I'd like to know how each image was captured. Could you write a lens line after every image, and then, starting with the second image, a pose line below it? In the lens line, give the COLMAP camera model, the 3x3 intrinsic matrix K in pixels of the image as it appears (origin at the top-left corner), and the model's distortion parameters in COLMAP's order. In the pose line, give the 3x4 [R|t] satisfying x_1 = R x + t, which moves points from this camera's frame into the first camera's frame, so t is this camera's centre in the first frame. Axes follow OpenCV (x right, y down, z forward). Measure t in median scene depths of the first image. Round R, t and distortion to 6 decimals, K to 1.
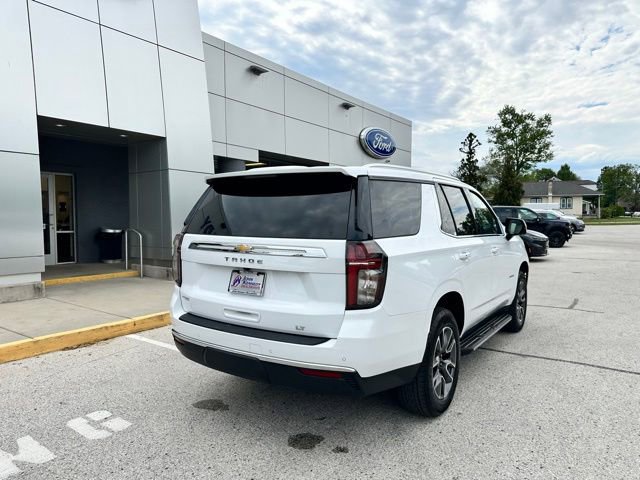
lens RADIAL K [[462.9, 0, 319.5], [0, 462.9, 237.0], [0, 0, 1]] dist [0.007196, -0.006512]
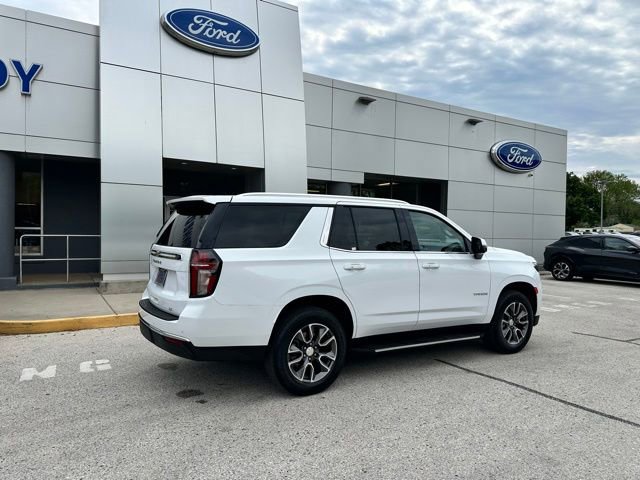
lens RADIAL K [[463.7, 0, 317.0], [0, 463.7, 242.9], [0, 0, 1]] dist [0.030827, -0.043070]
pose [[0.912127, 0.020349, -0.409403, 0.710374], [-0.030213, 0.999388, -0.017640, 0.001500], [0.408793, 0.028459, 0.912183, -0.105231]]
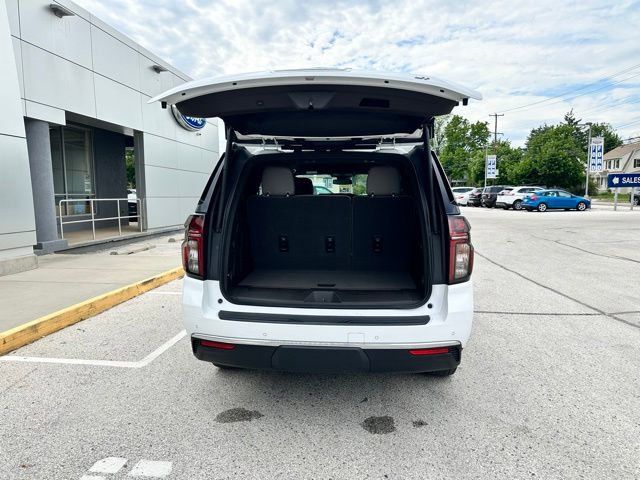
lens RADIAL K [[454.7, 0, 322.1], [0, 454.7, 238.2], [0, 0, 1]] dist [0.029298, -0.042642]
pose [[0.867803, -0.052952, 0.494079, -0.473457], [0.027460, 0.997897, 0.058716, -0.007014], [-0.496149, -0.037386, 0.867432, 0.198862]]
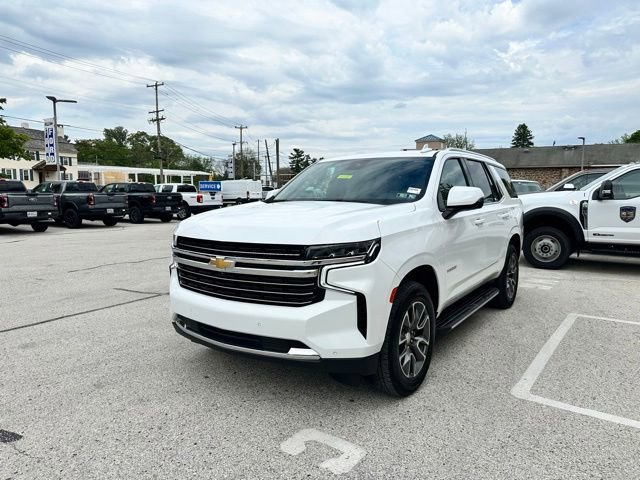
lens RADIAL K [[451.3, 0, 322.4], [0, 451.3, 261.9], [0, 0, 1]] dist [0.050605, -0.066573]
pose [[-0.999947, -0.006143, -0.008296, 0.466287], [-0.007624, 0.981316, 0.192252, -0.098576], [0.006960, 0.192305, -0.981311, 2.663404]]
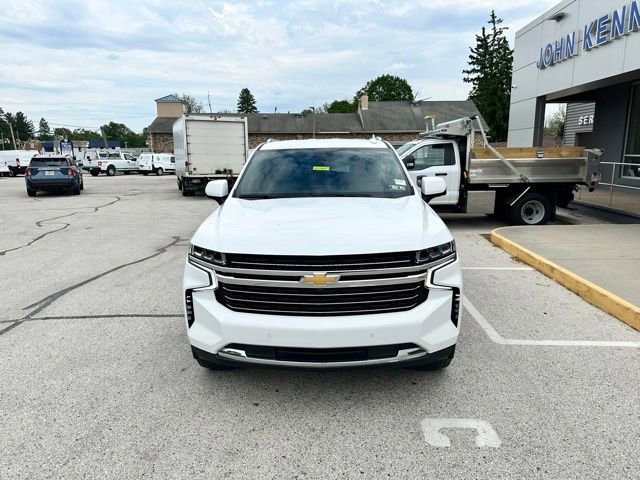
lens RADIAL K [[442.9, 0, 327.8], [0, 442.9, 273.1], [0, 0, 1]] dist [0.027741, -0.036771]
pose [[-0.830485, 0.145624, -0.537669, 0.983854], [-0.020281, 0.956679, 0.290437, -0.154003], [0.556671, 0.252108, -0.791555, 2.451925]]
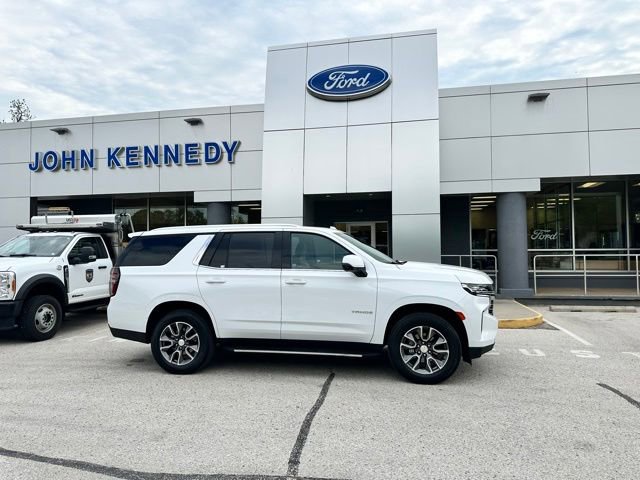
lens RADIAL K [[456.7, 0, 307.4], [0, 456.7, 237.1], [0, 0, 1]] dist [0.043396, -0.000156]
pose [[0.384844, -0.035793, -0.922287, 1.811828], [-0.026232, 0.998420, -0.049694, -0.037317], [0.922609, 0.043318, 0.383298, 0.715347]]
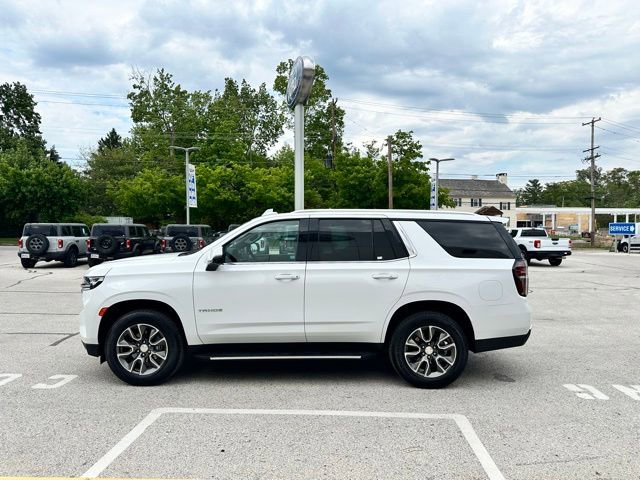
lens RADIAL K [[454.7, 0, 322.1], [0, 454.7, 238.2], [0, 0, 1]] dist [0.029298, -0.042642]
pose [[-0.568038, -0.019702, 0.822767, -1.028264], [0.027956, 0.998675, 0.043215, -0.143798], [-0.822528, 0.047549, -0.566734, 2.156688]]
